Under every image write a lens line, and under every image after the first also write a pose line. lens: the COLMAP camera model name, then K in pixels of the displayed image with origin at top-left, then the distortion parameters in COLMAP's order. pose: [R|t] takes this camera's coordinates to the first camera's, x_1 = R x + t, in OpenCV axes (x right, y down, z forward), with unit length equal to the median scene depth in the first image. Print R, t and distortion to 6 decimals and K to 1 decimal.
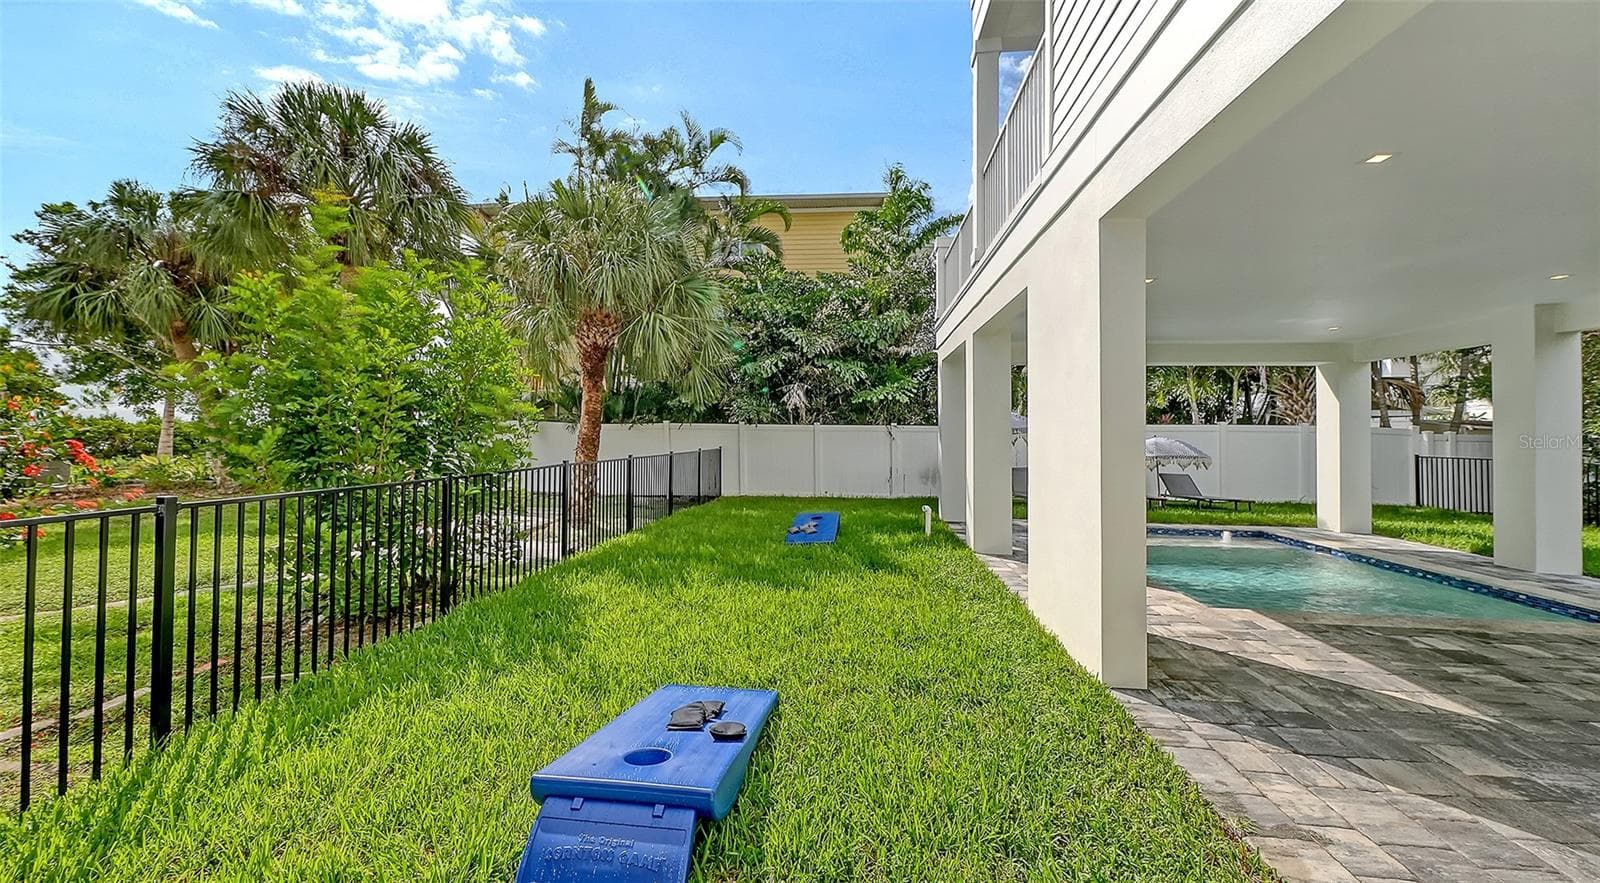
lens RADIAL K [[579.4, 0, 795.3], [0, 579.4, 432.2], [0, 0, 1]] dist [-0.004430, -0.000394]
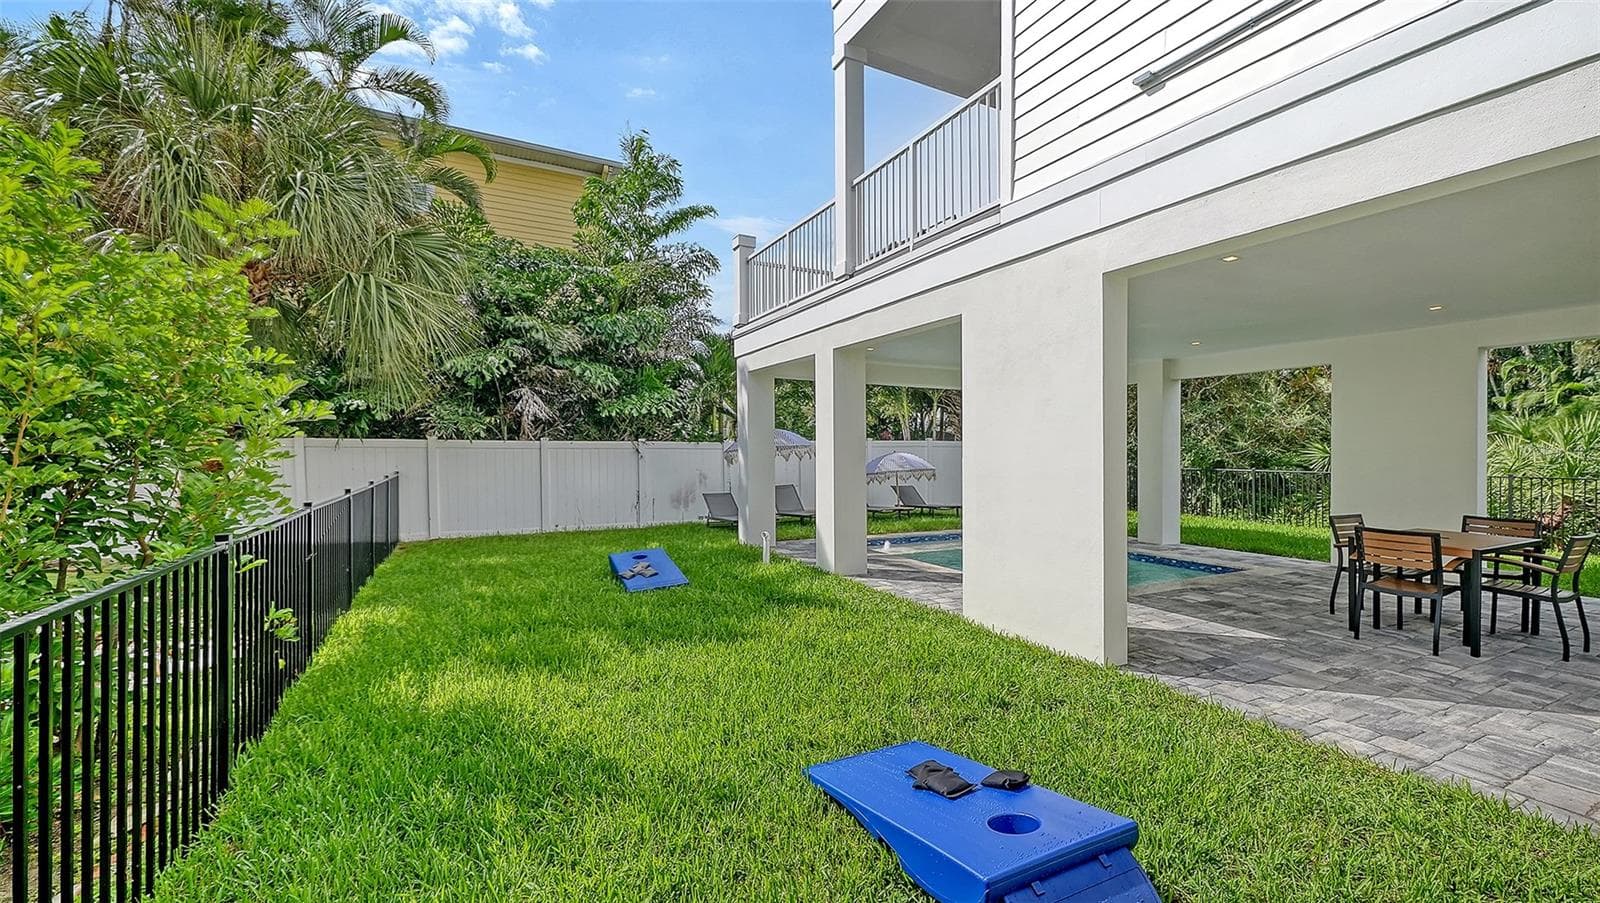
lens RADIAL K [[669.1, 0, 807.8], [0, 669.1, 459.6], [0, 0, 1]] dist [-0.004039, -0.000528]
pose [[0.828081, -0.018023, 0.560318, -0.185776], [0.006399, 0.999722, 0.022700, -0.006039], [-0.560572, -0.015212, 0.827966, 0.053889]]
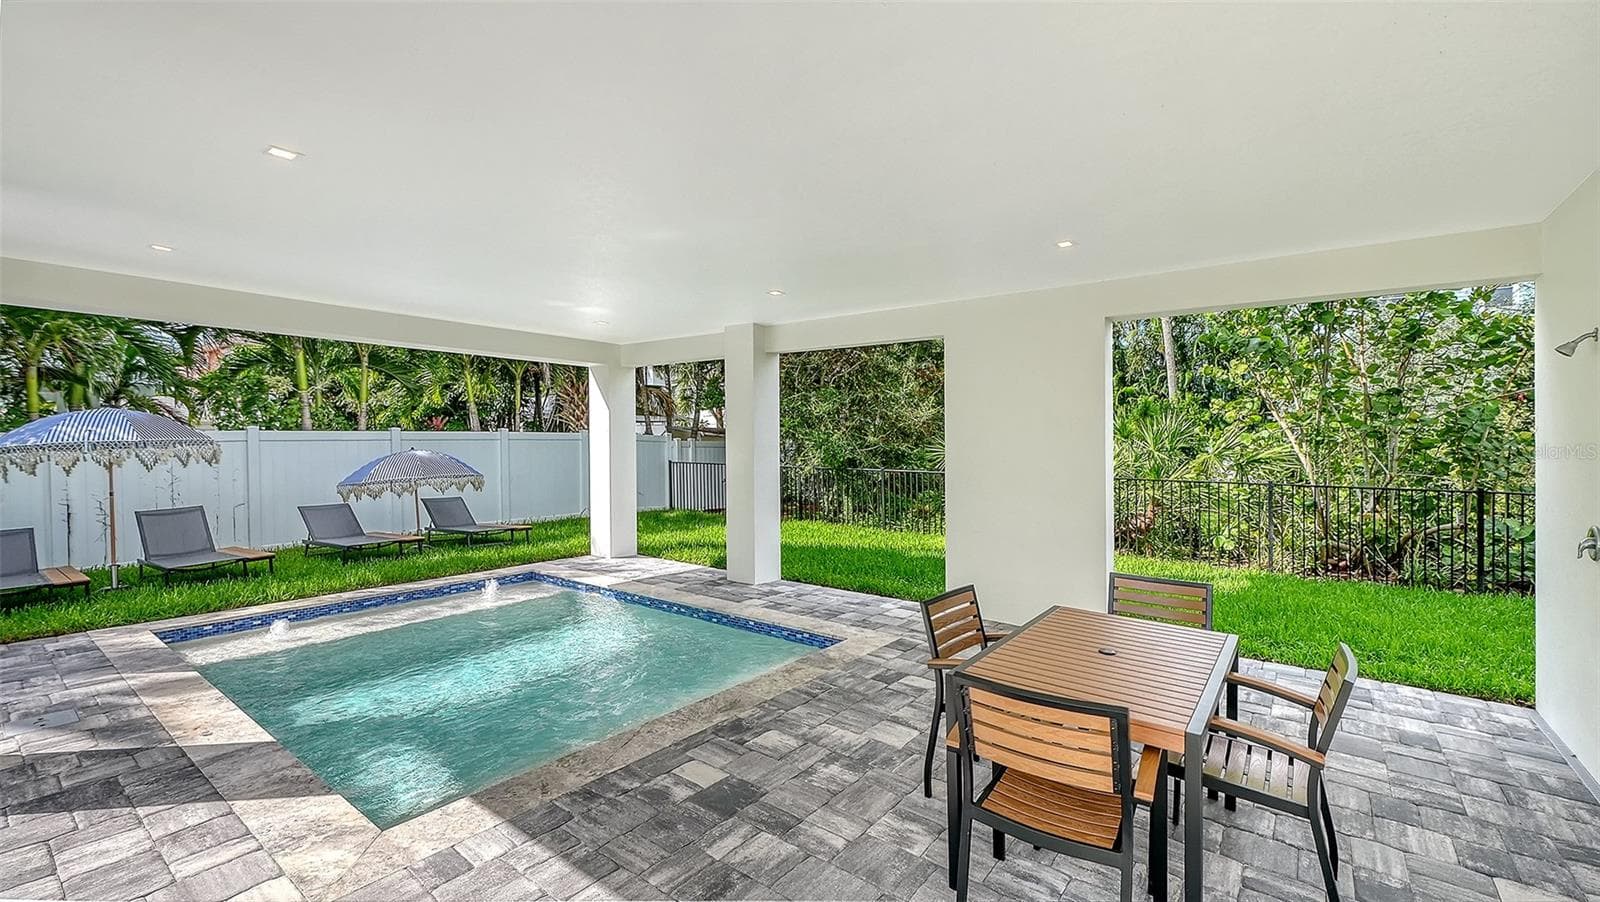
lens RADIAL K [[669.1, 0, 797.1], [0, 669.1, 445.3], [0, 0, 1]] dist [-0.004039, -0.000528]
pose [[0.528751, -0.015834, 0.848629, 0.156794], [-0.001297, 0.999810, 0.019463, -0.012394], [-0.848776, -0.011392, 0.528630, 0.149619]]
